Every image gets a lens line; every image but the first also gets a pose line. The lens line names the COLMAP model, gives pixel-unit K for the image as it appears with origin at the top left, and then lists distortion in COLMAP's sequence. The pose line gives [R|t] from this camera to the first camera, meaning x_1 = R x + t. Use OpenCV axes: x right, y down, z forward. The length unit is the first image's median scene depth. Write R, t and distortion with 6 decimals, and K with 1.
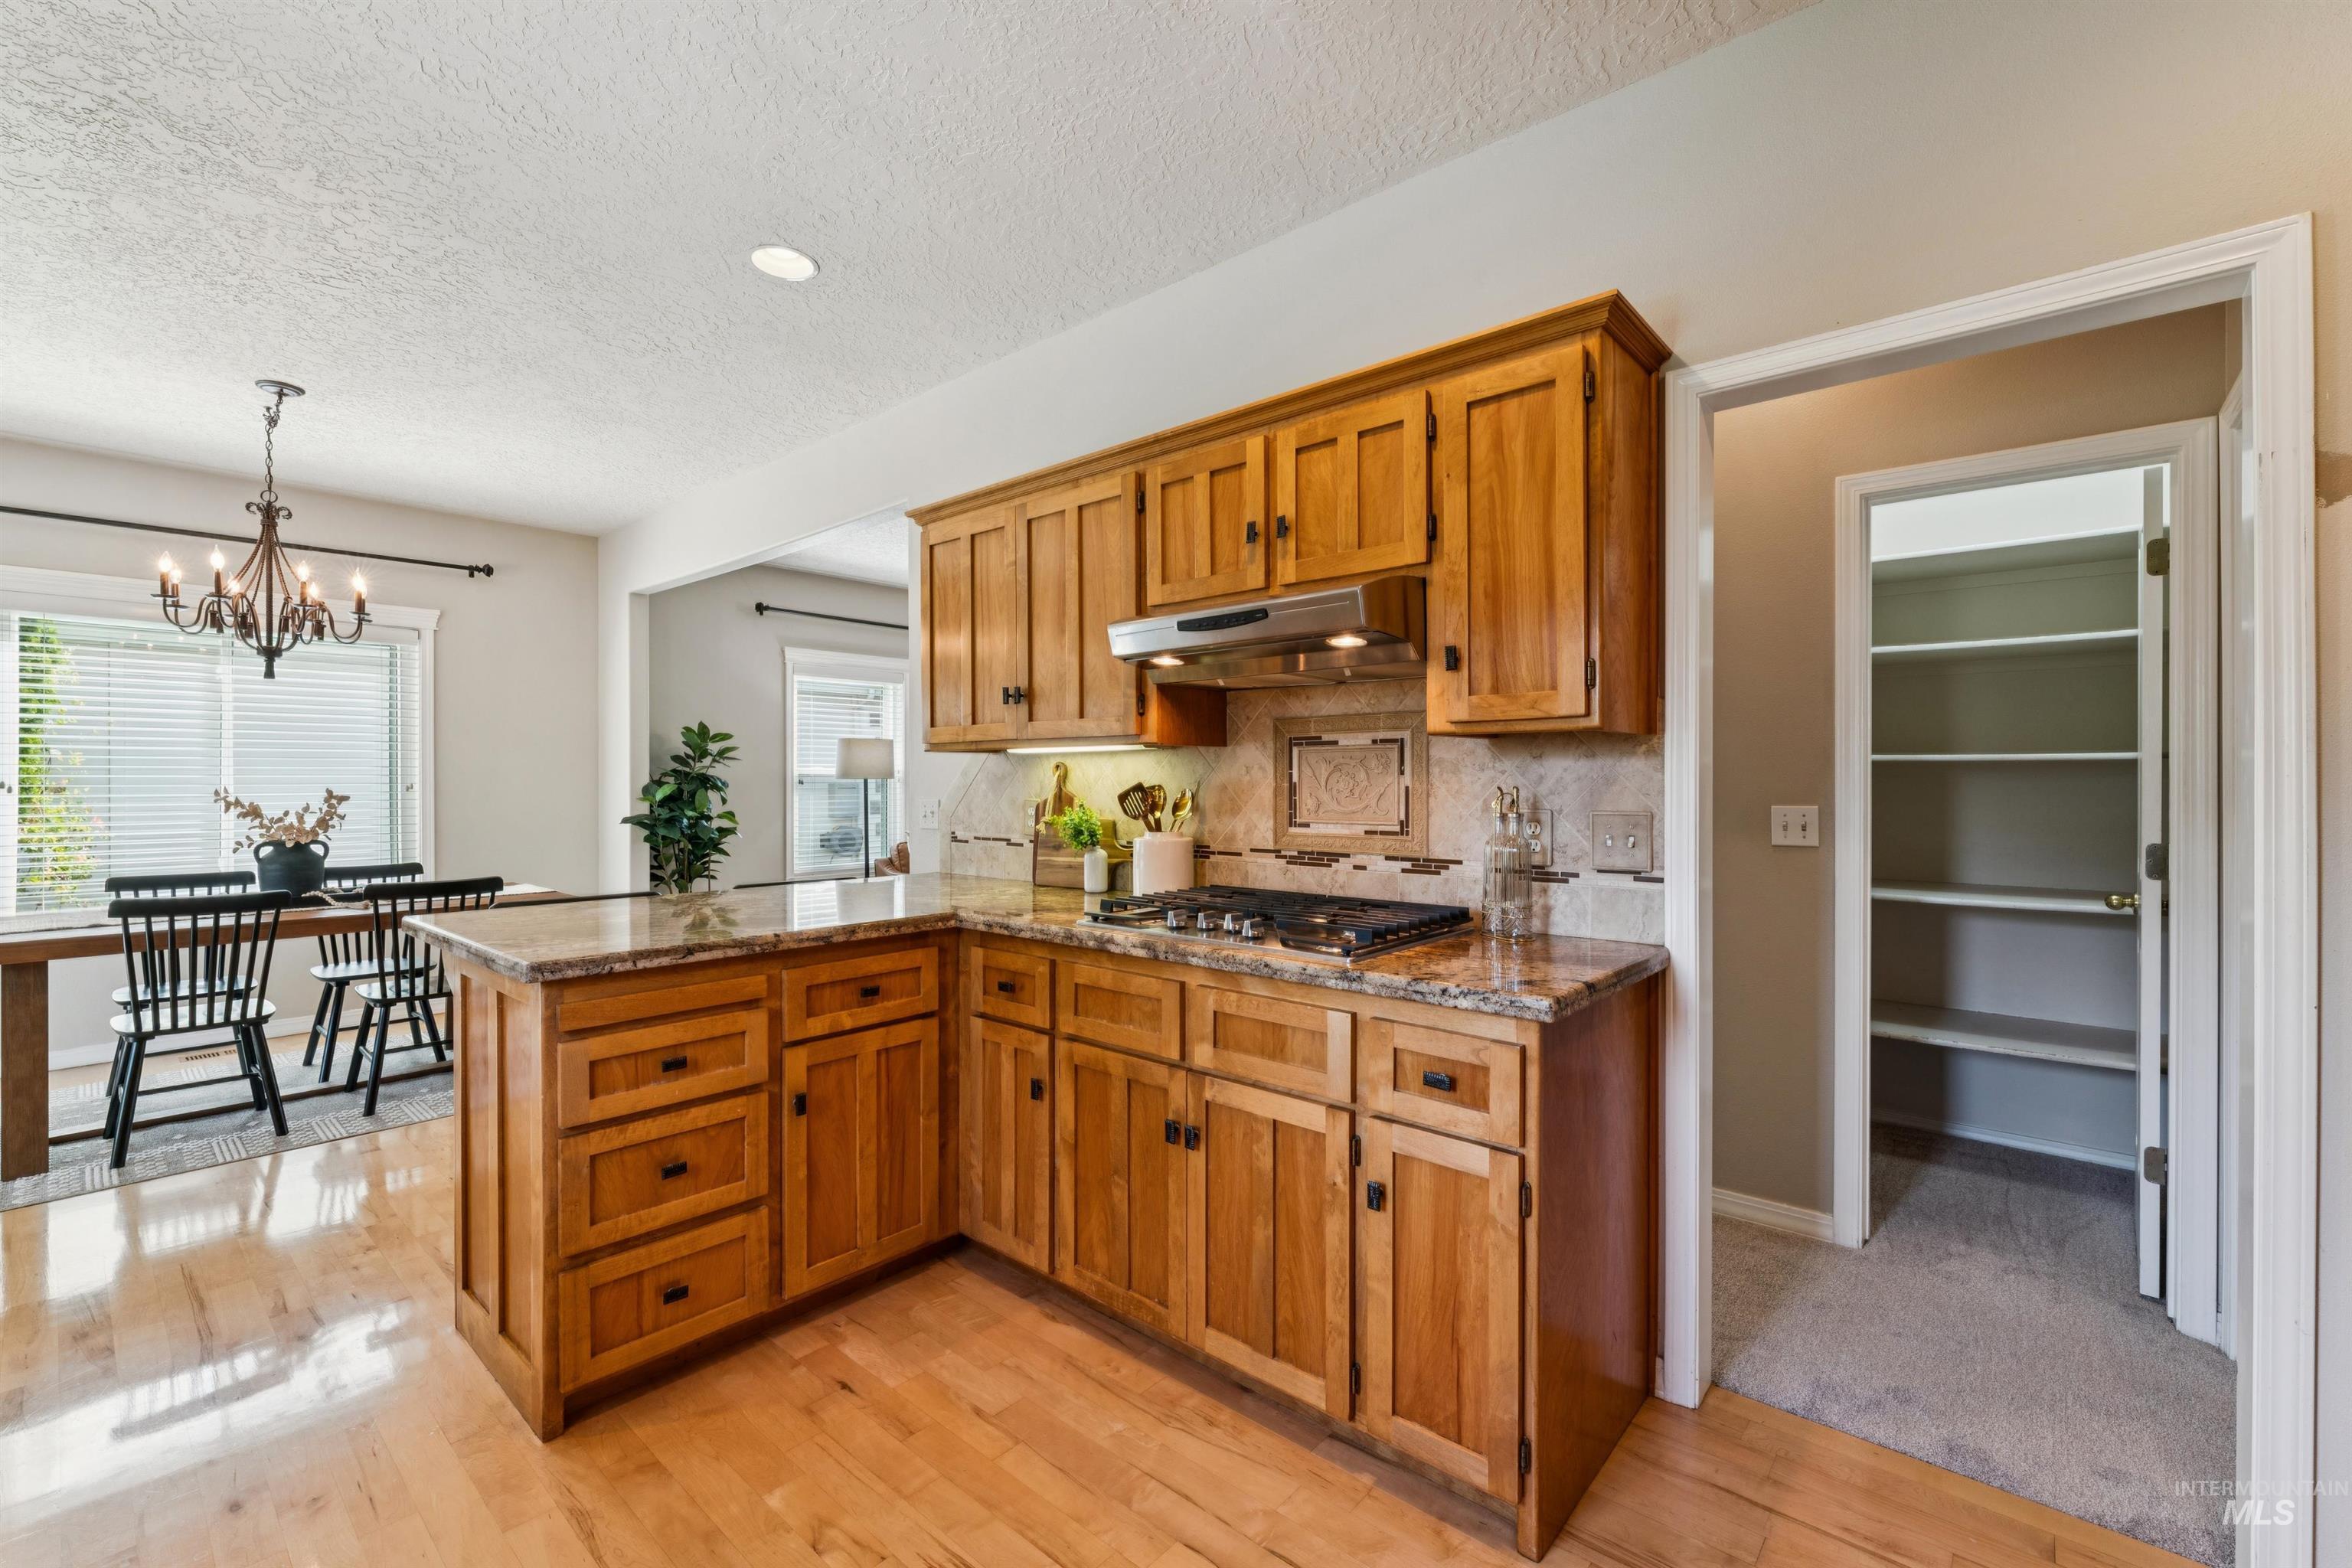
lens RADIAL K [[1002.3, 0, 1193.0], [0, 1002.3, 781.2], [0, 0, 1]] dist [0.001685, -0.000276]
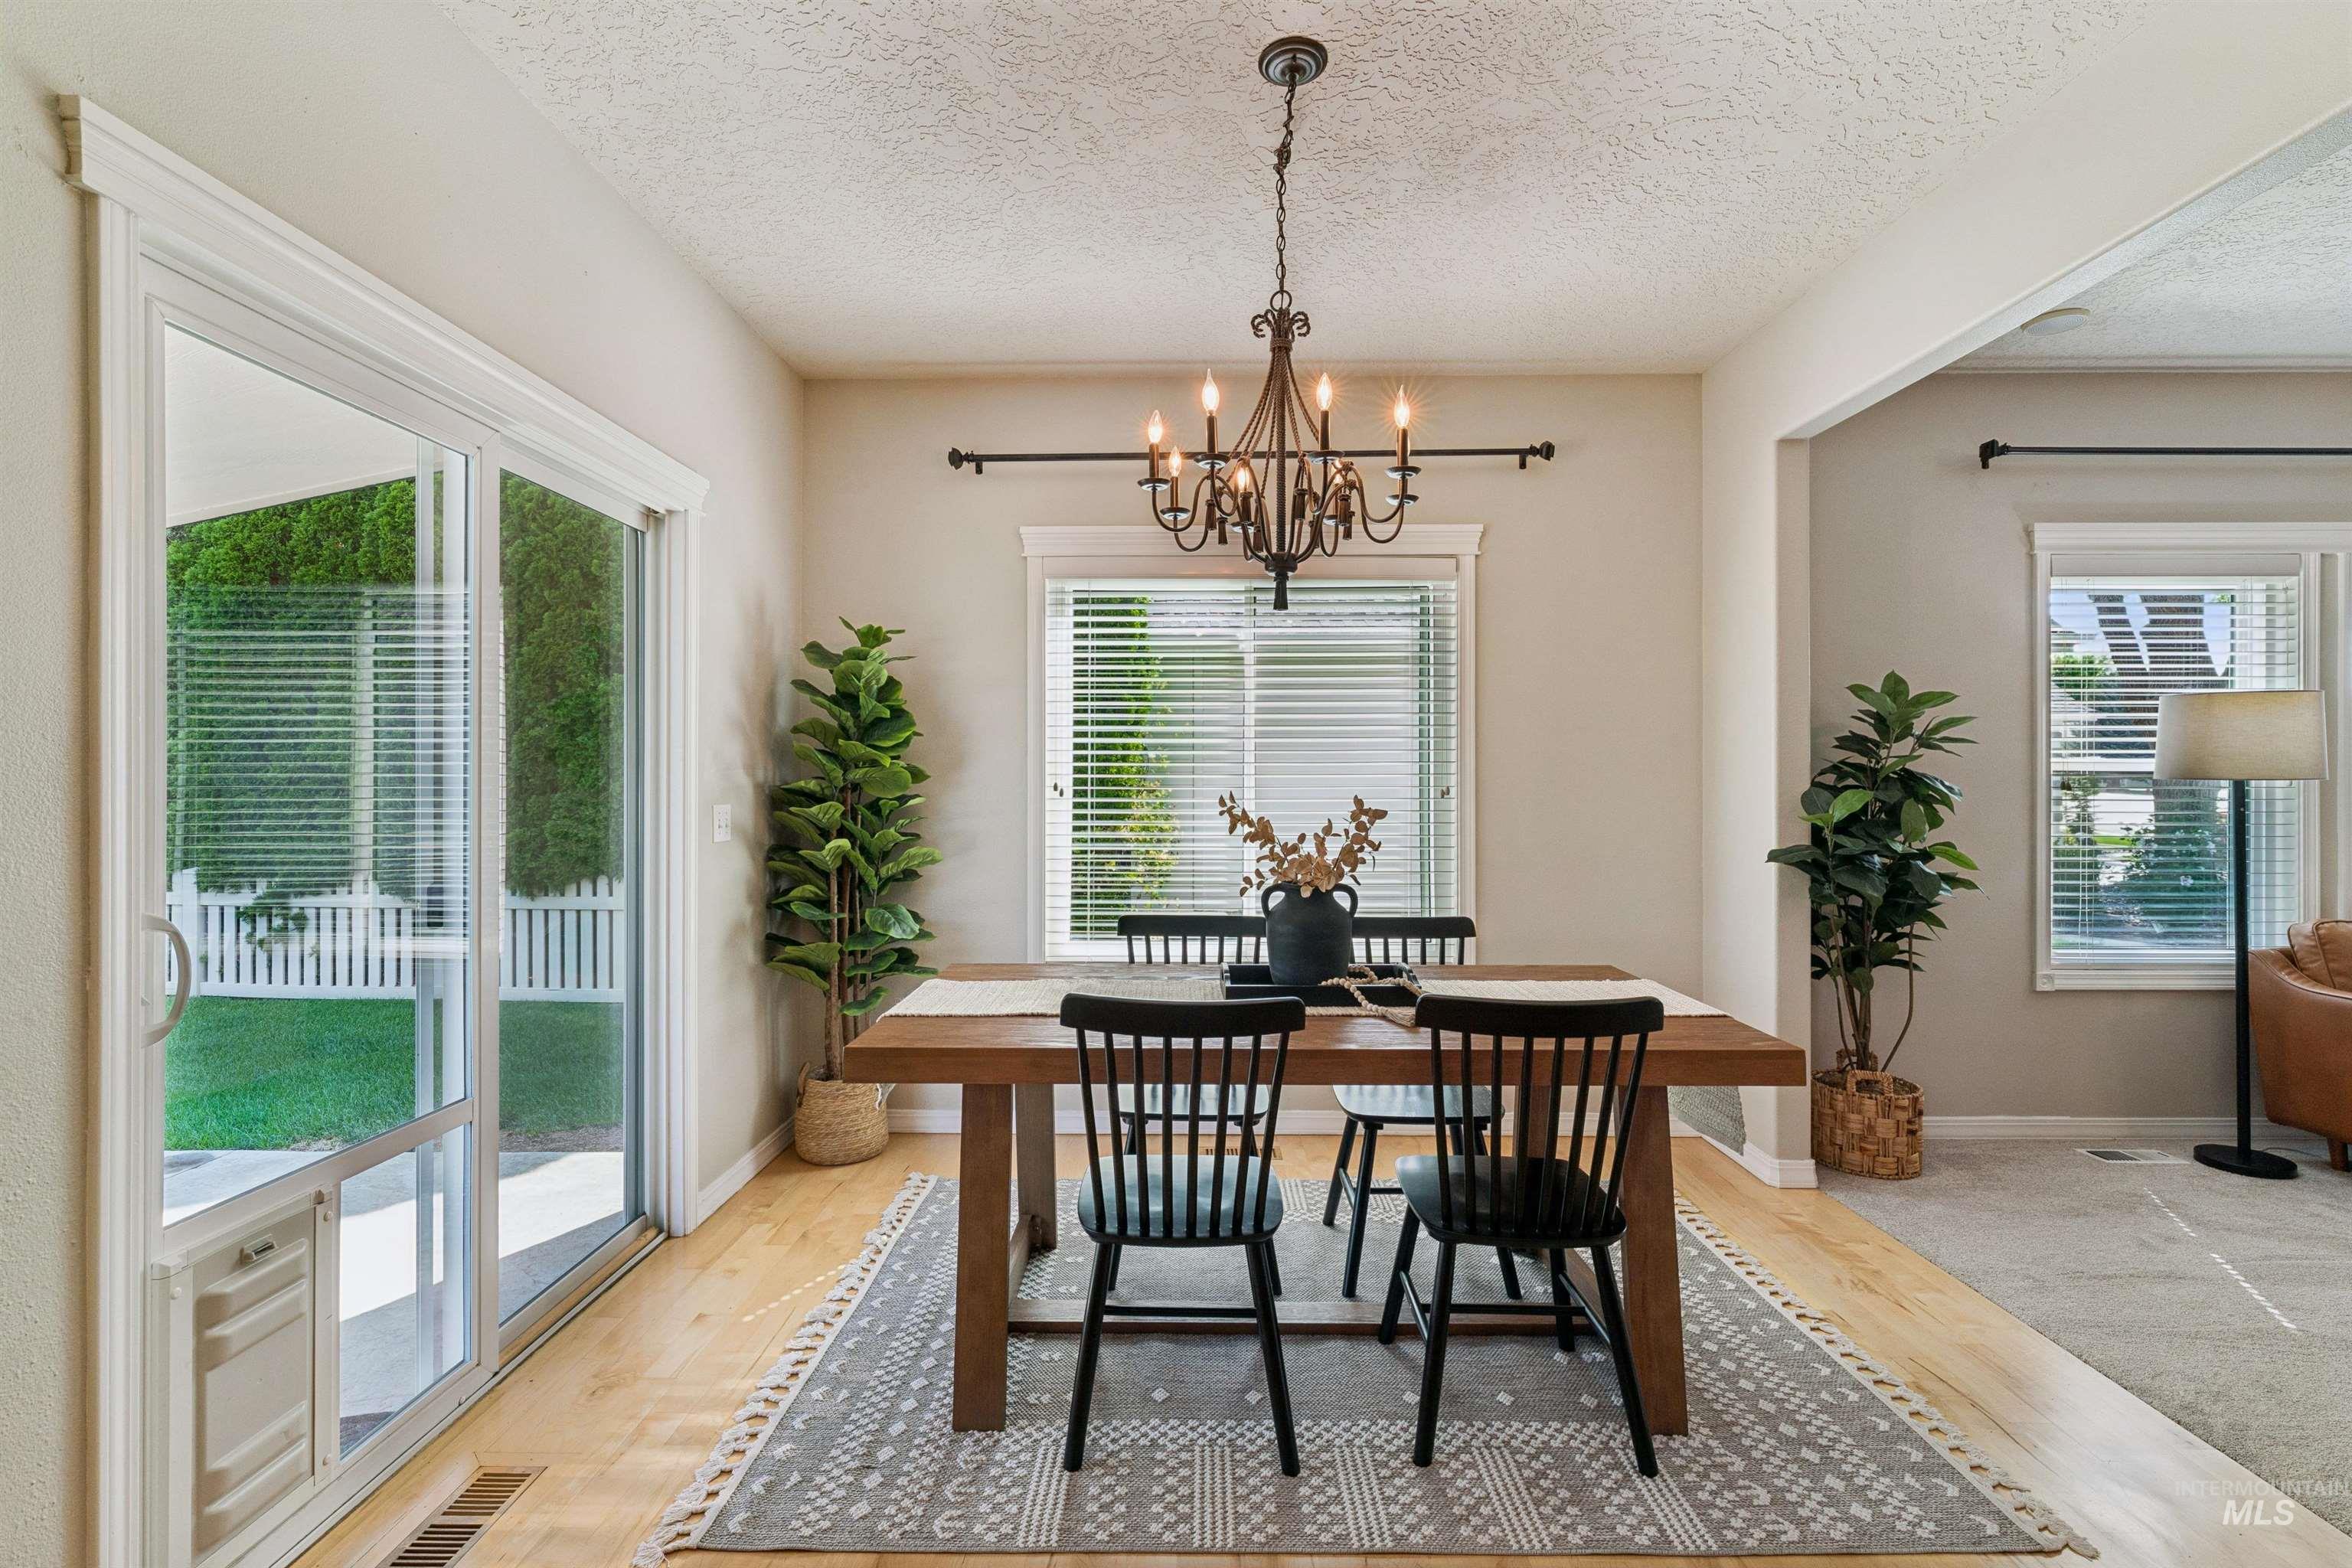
lens RADIAL K [[1080.7, 0, 1150.8], [0, 1080.7, 778.5], [0, 0, 1]] dist [-0.002588, 0.001132]
pose [[0.632441, -0.001894, -0.774606, -0.456910], [-0.002276, 0.999988, -0.004303, 0.000392], [0.774605, 0.004484, 0.632429, 0.517057]]
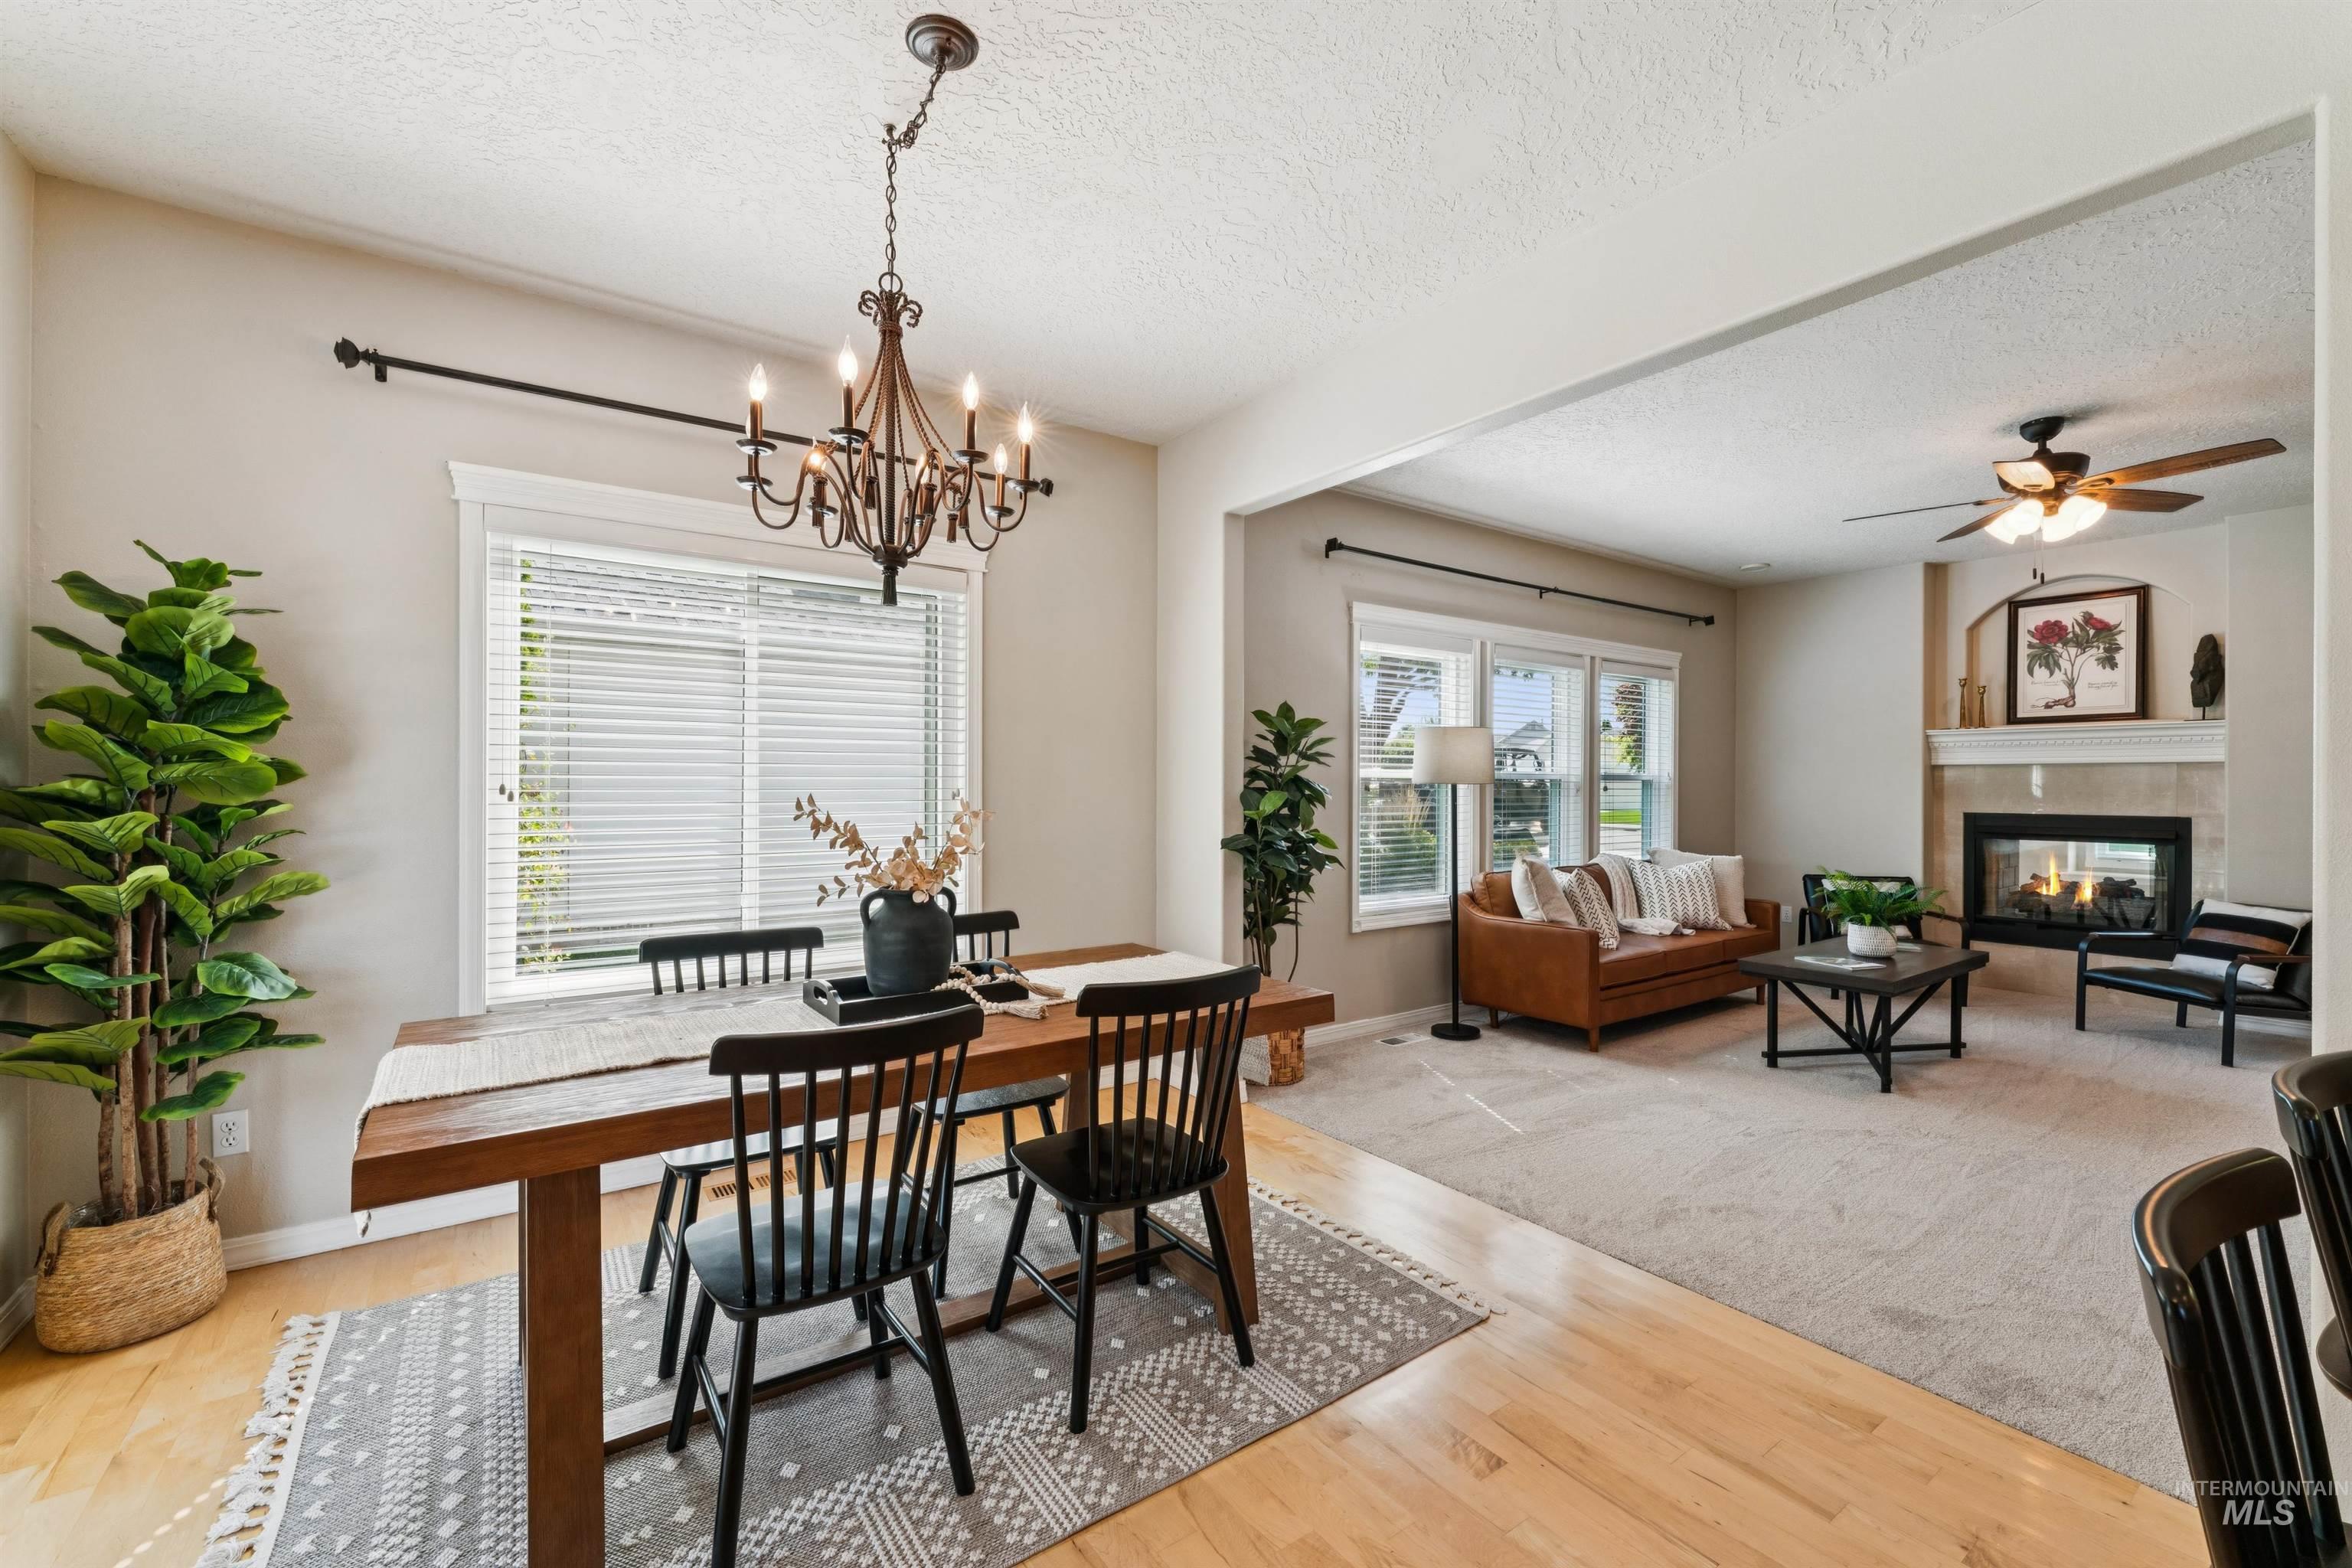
lens RADIAL K [[1002.3, 0, 1210.8], [0, 1002.3, 783.8], [0, 0, 1]] dist [0.001685, -0.000276]
pose [[0.973770, 0.002452, -0.227521, -0.588182], [-0.003340, 0.999988, -0.003521, 0.000776], [0.227510, 0.004189, 0.973767, 0.469025]]
